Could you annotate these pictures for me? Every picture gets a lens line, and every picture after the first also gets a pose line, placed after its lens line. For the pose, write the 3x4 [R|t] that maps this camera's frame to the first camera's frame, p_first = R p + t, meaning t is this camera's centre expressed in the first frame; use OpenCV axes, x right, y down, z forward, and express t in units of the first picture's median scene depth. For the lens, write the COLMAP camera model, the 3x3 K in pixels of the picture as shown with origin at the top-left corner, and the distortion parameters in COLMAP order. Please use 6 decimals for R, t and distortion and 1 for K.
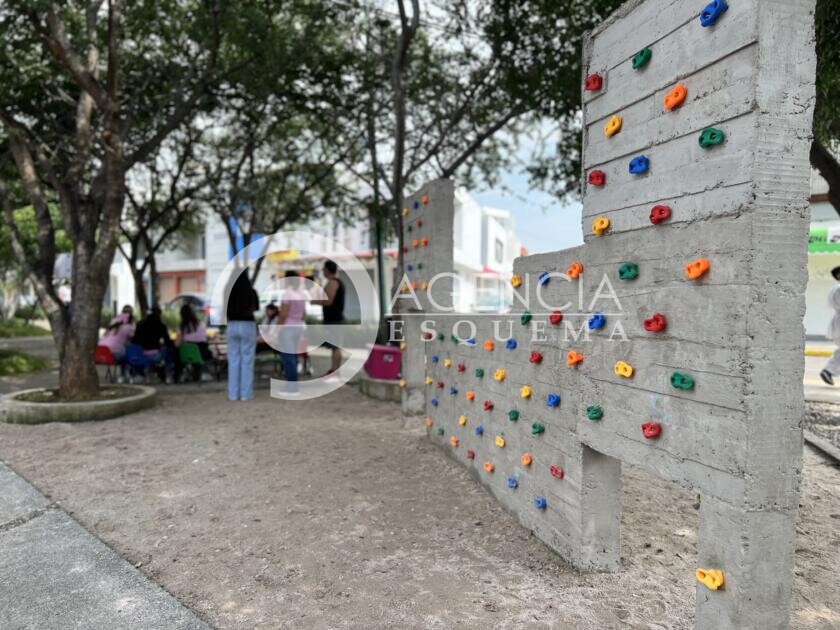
lens RADIAL K [[639.4, 0, 419.7], [0, 639.4, 314.2], [0, 0, 1]] dist [0.005644, 0.001925]
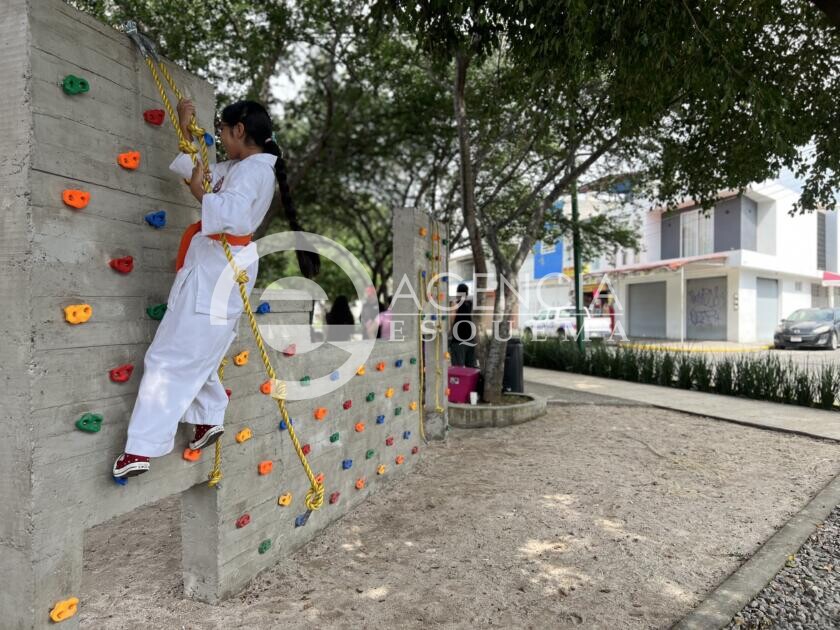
lens RADIAL K [[639.4, 0, 420.4], [0, 639.4, 316.0], [0, 0, 1]] dist [0.005644, 0.001925]
pose [[0.834036, -0.009601, -0.551627, 1.705052], [-0.000475, 0.999836, -0.018120, -0.056482], [0.551711, 0.015375, 0.833894, 0.479753]]
